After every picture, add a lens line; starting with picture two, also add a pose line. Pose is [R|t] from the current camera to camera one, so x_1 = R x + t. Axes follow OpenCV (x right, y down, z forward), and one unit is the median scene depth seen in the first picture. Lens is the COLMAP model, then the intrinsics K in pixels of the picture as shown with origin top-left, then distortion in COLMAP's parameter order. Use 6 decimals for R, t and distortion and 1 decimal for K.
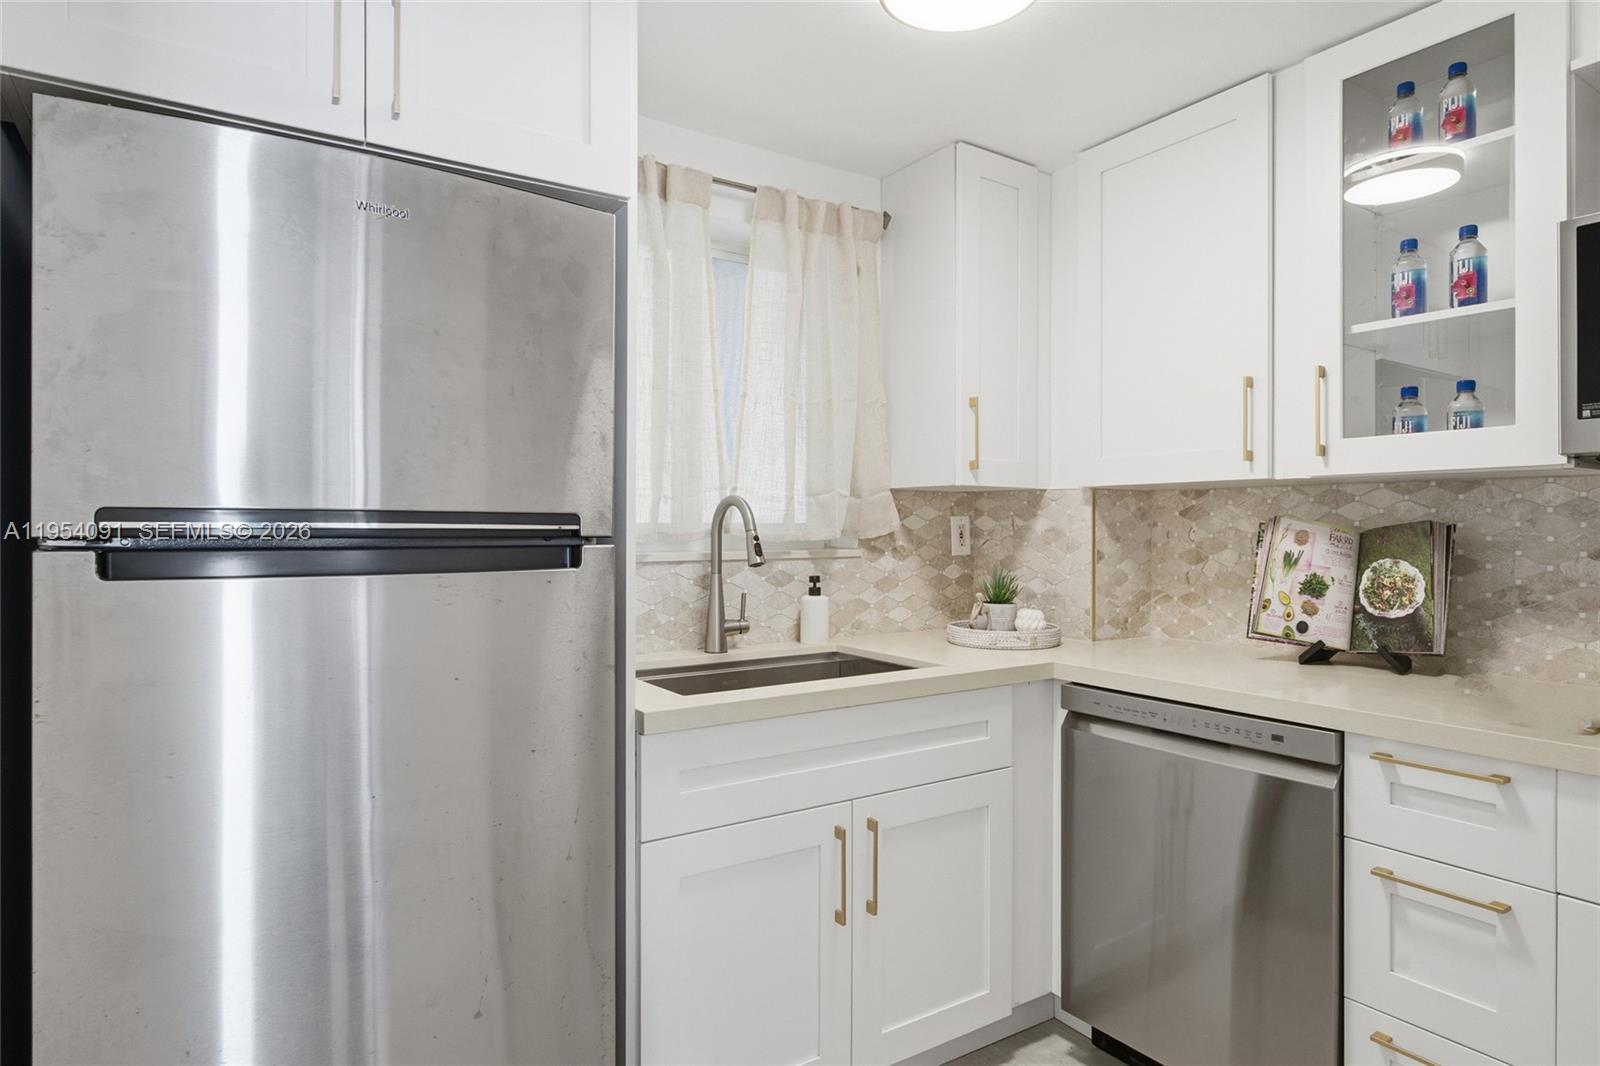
lens RADIAL K [[920.2, 0, 798.0], [0, 920.2, 513.6], [0, 0, 1]] dist [0.000719, 0.000067]
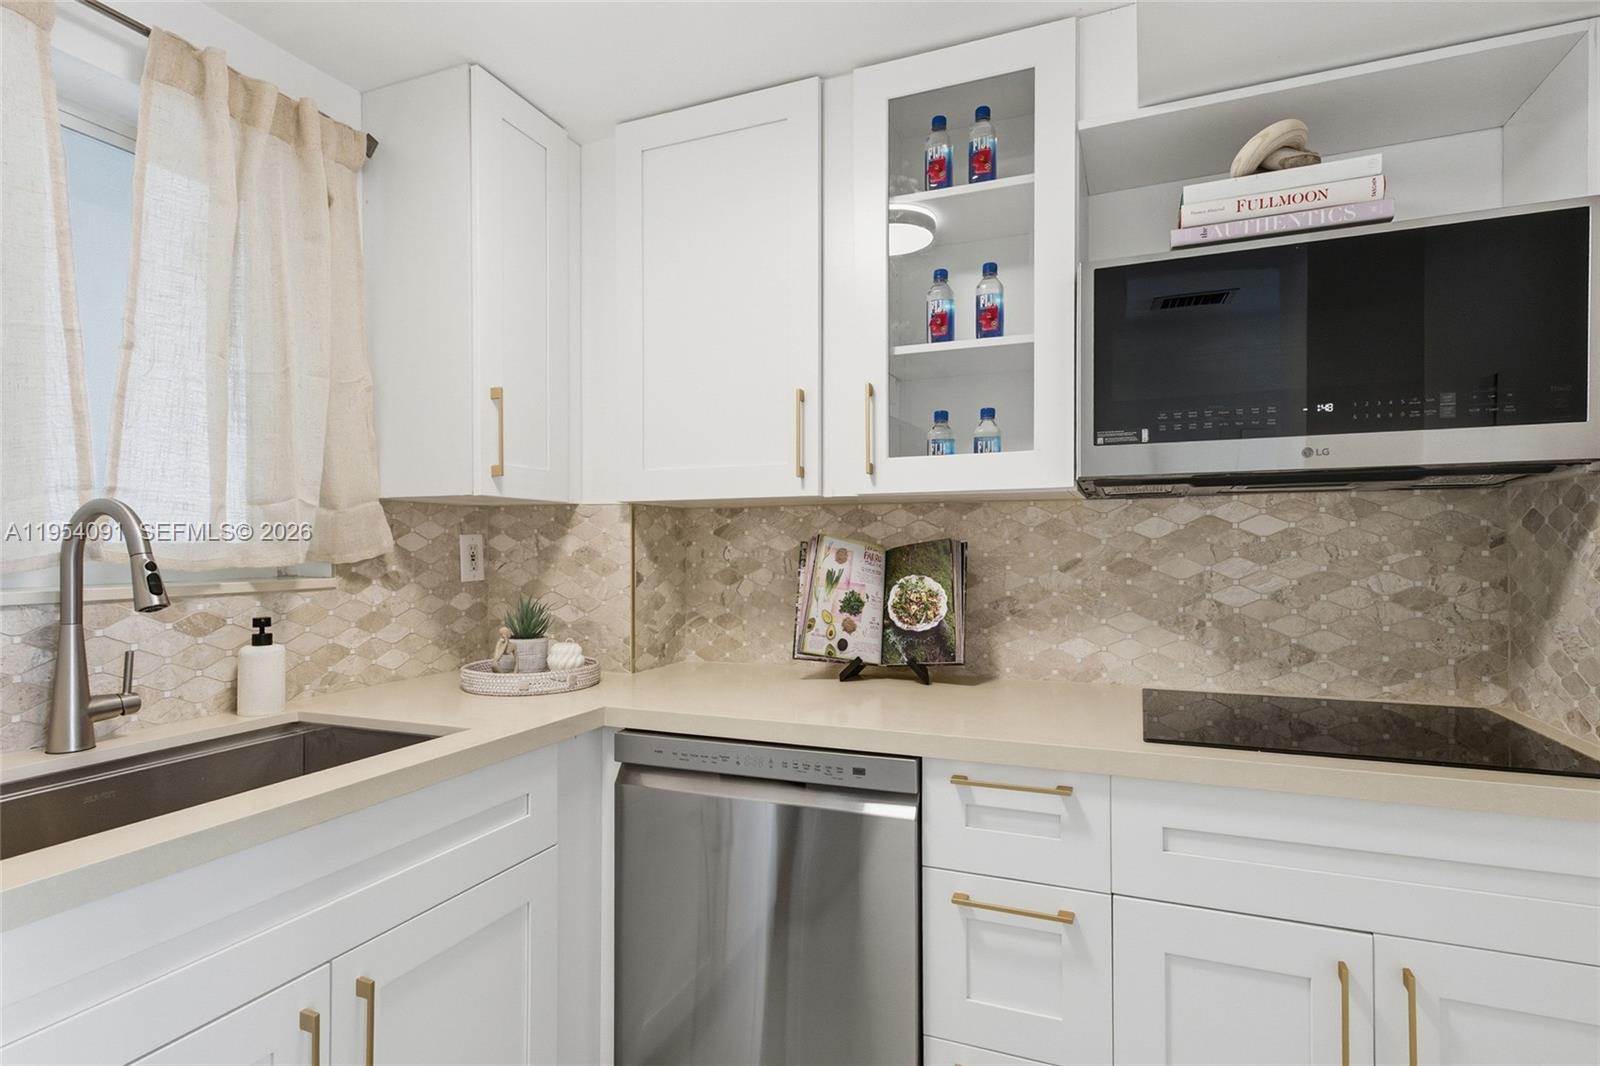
lens RADIAL K [[823.2, 0, 799.8], [0, 823.2, 545.6], [0, 0, 1]] dist [0.025038, -0.008863]
pose [[0.827995, -0.003677, 0.560724, 0.002773], [-0.002683, 0.999941, 0.010520, 0.004680], [-0.560729, -0.010215, 0.827936, 0.246011]]
